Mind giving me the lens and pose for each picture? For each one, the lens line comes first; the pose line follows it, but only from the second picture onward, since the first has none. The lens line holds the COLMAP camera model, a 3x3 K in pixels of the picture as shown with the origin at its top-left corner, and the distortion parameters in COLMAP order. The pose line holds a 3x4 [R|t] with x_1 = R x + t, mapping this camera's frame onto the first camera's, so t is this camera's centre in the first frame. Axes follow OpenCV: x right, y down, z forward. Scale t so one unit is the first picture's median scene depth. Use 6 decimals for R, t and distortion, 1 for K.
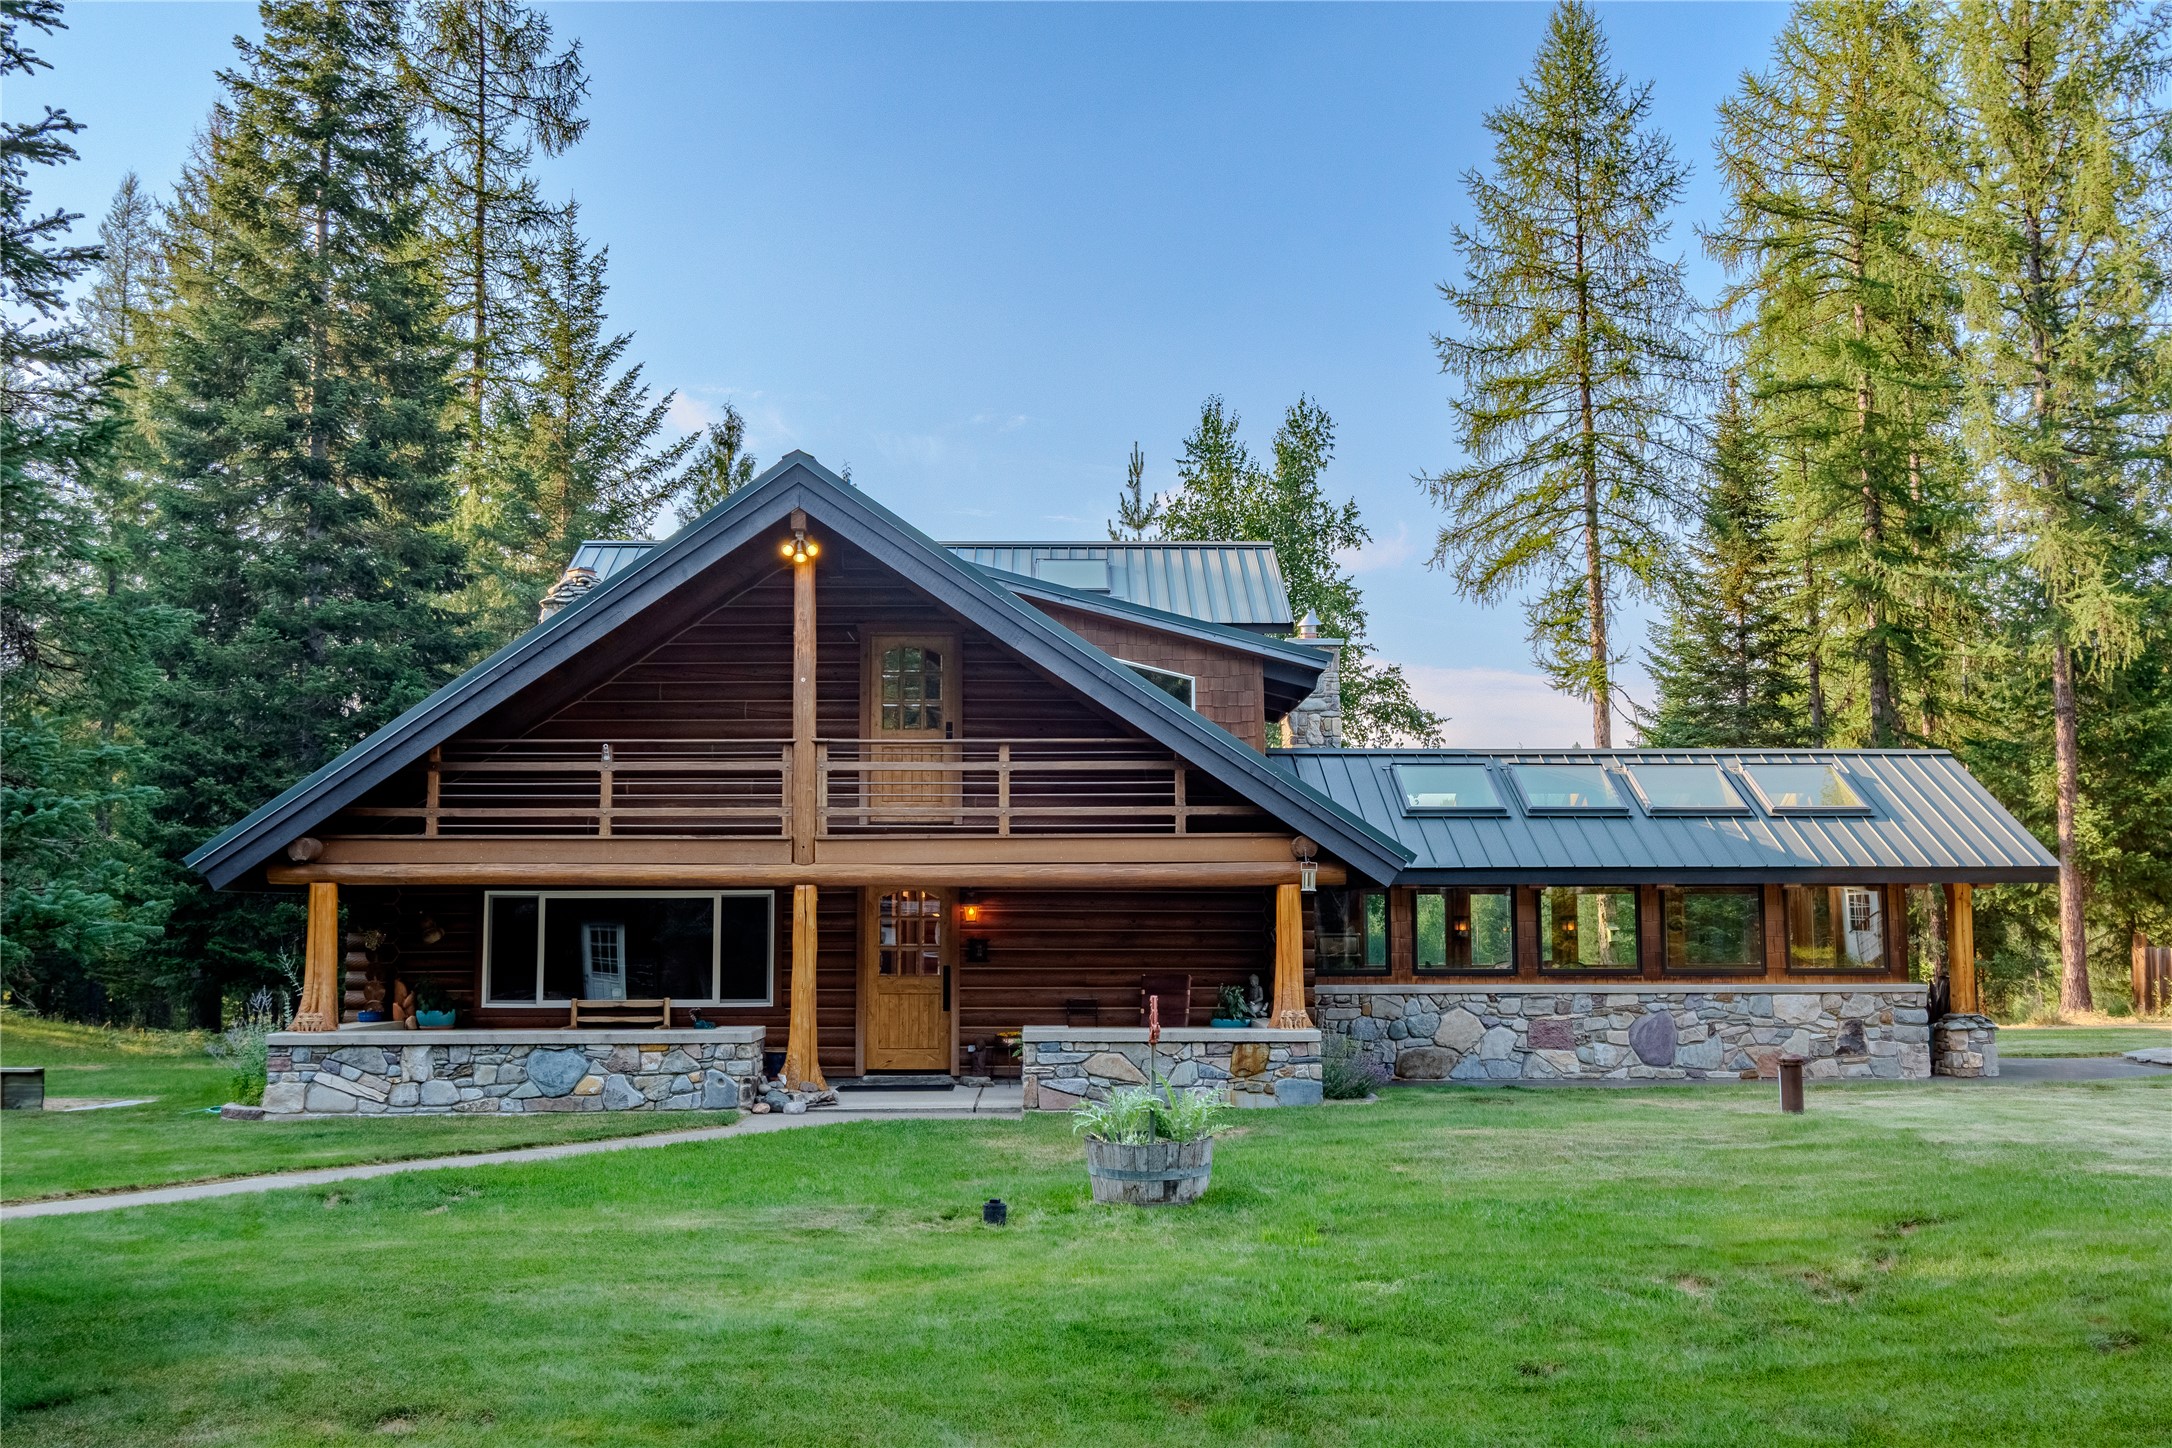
lens RADIAL K [[1933.8, 0, 1082.6], [0, 1933.8, 758.3], [0, 0, 1]] dist [0.008658, -0.010274]
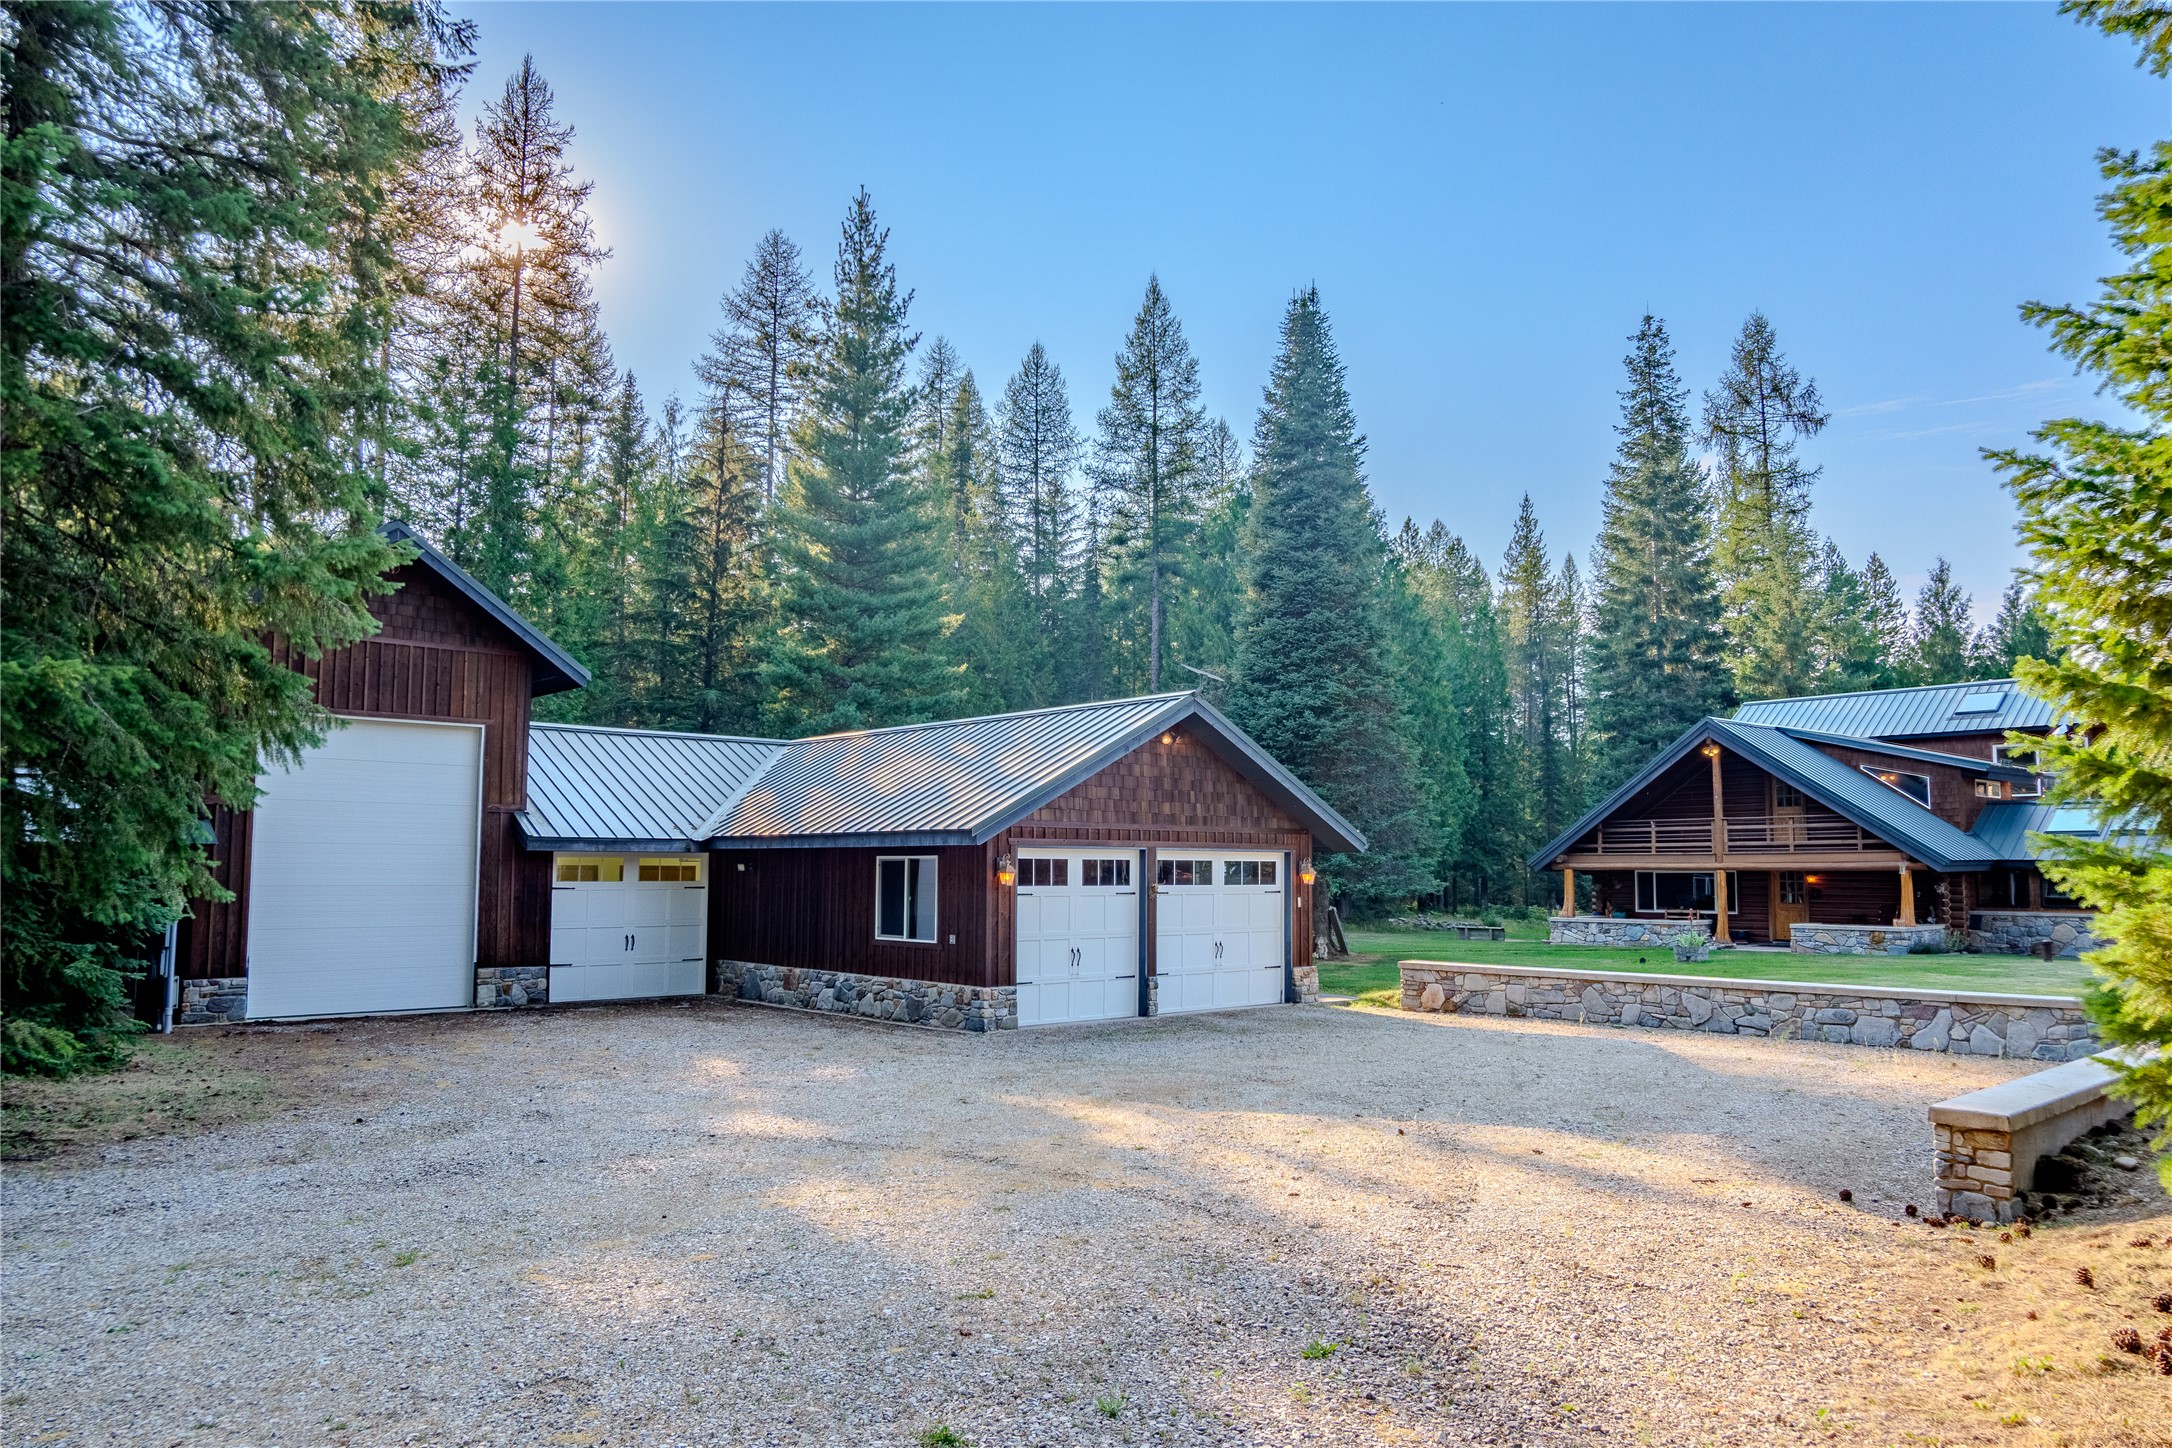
lens RADIAL K [[1409.6, 0, 1097.0], [0, 1409.6, 757.8], [0, 0, 1]] dist [-0.019372, -0.002441]
pose [[0.632294, -0.058681, -0.772503, 0.787995], [0.066669, 0.997550, -0.021208, -0.103675], [0.771855, -0.038092, 0.634657, -0.894322]]
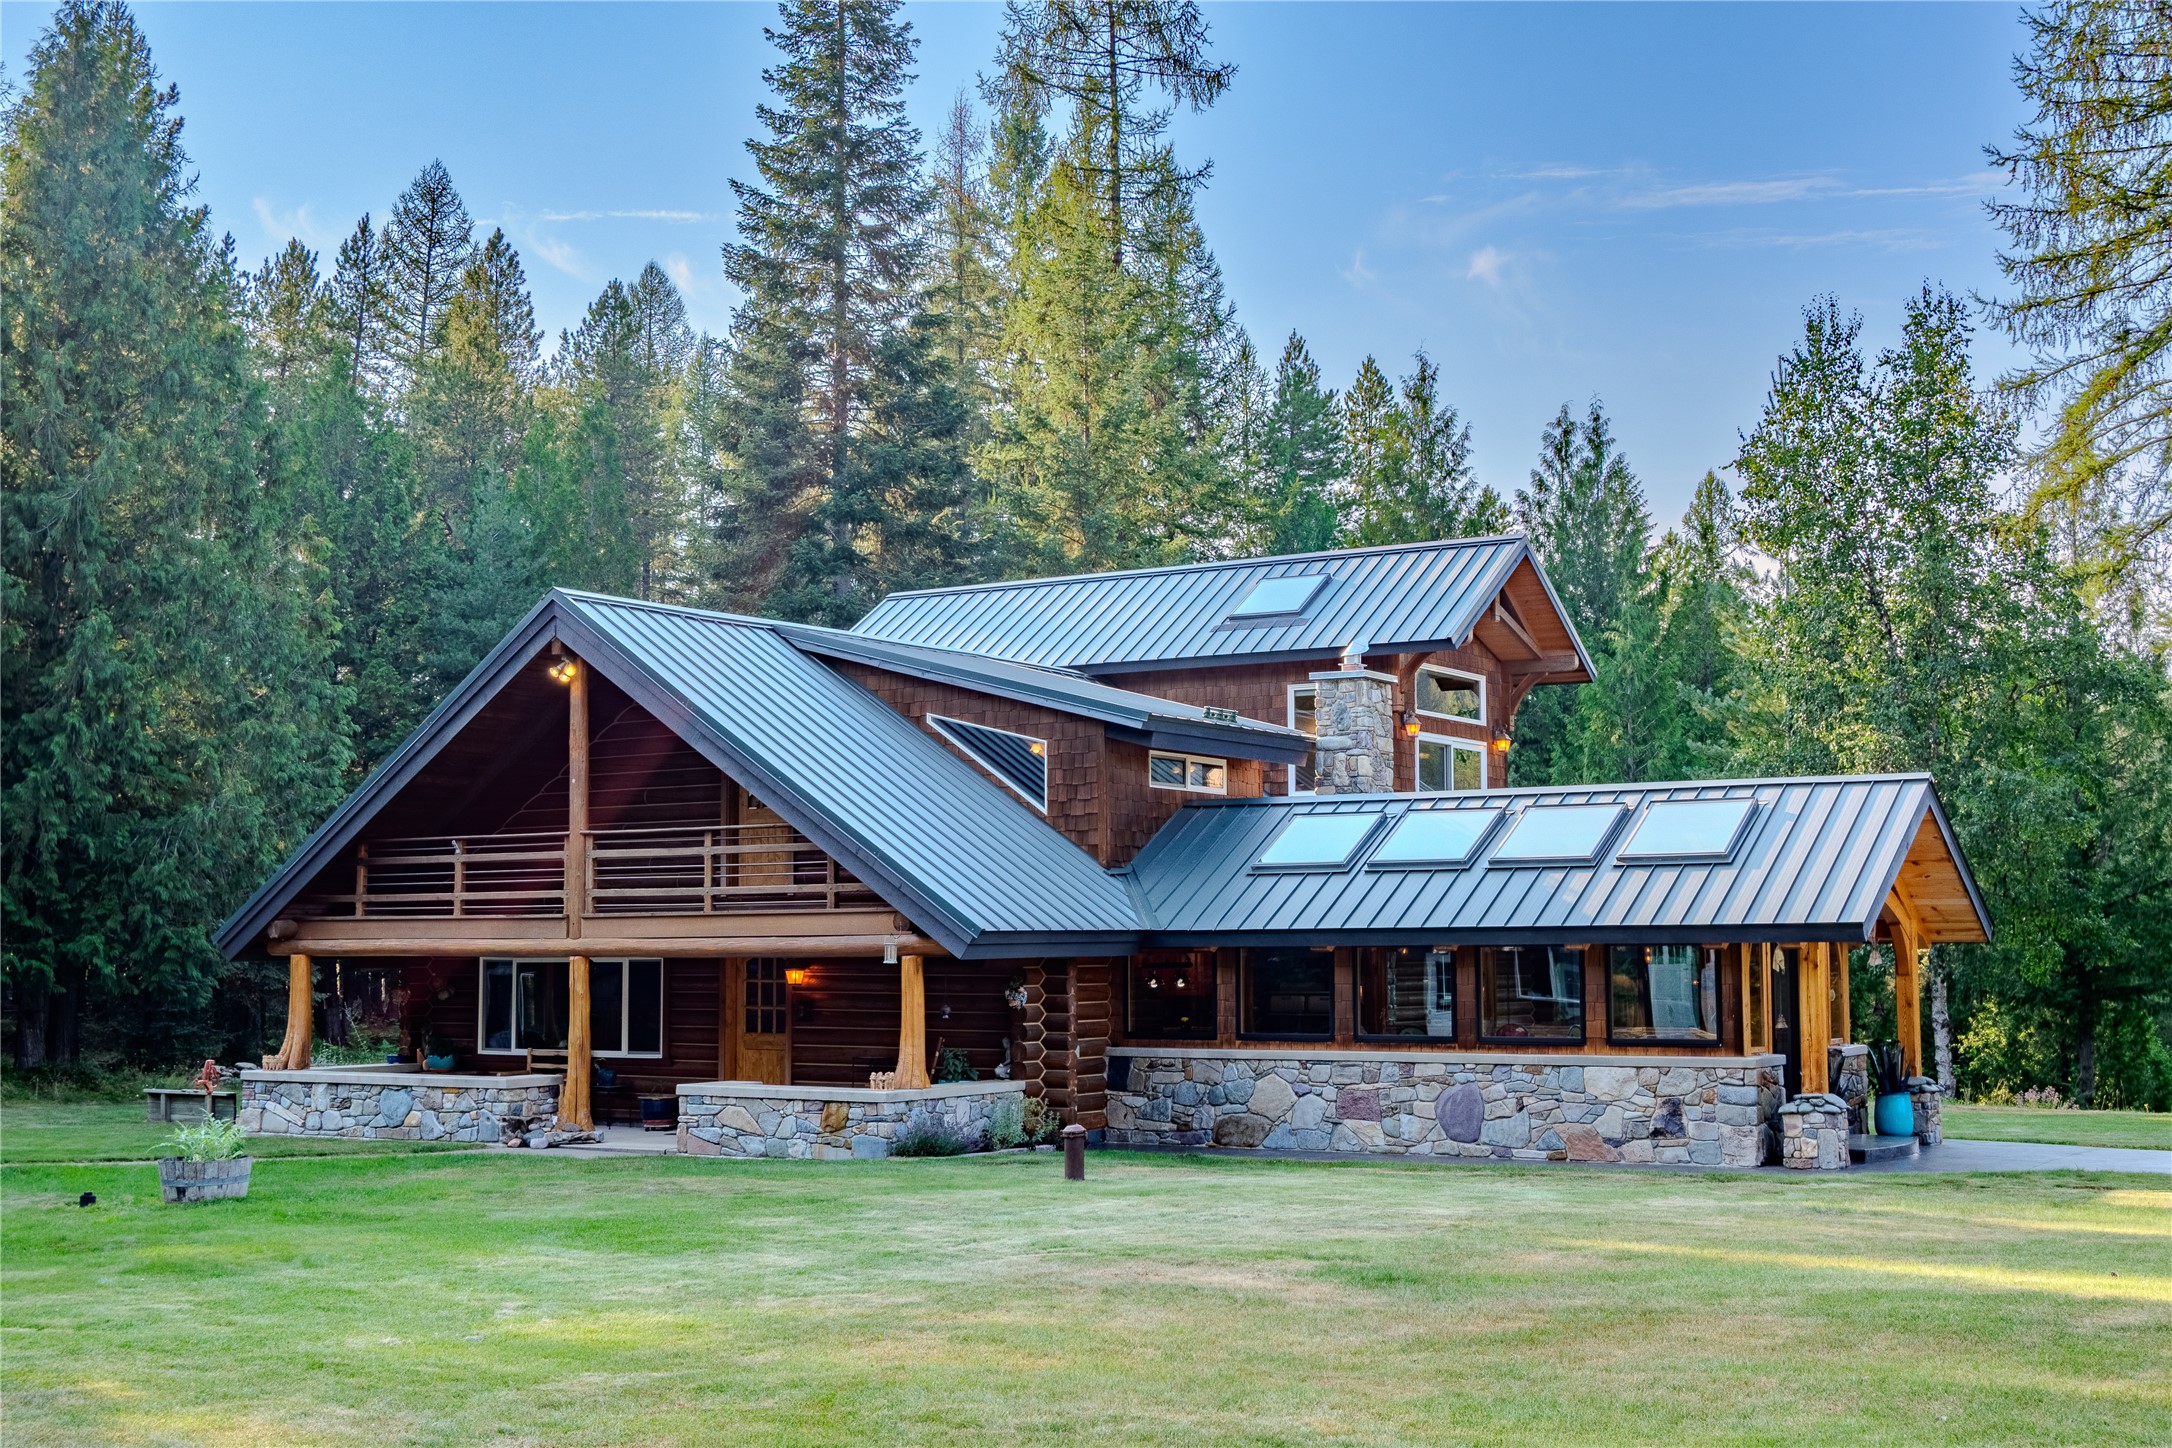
lens RADIAL K [[2571.1, 0, 1089.8], [0, 2571.1, 718.5], [0, 0, 1]] dist [-0.038993, 0.000000]
pose [[0.841389, -0.050653, -0.538050, 0.877995], [0.052156, 0.998561, -0.012447, -0.039245], [0.537907, -0.017590, 0.842821, -0.131342]]
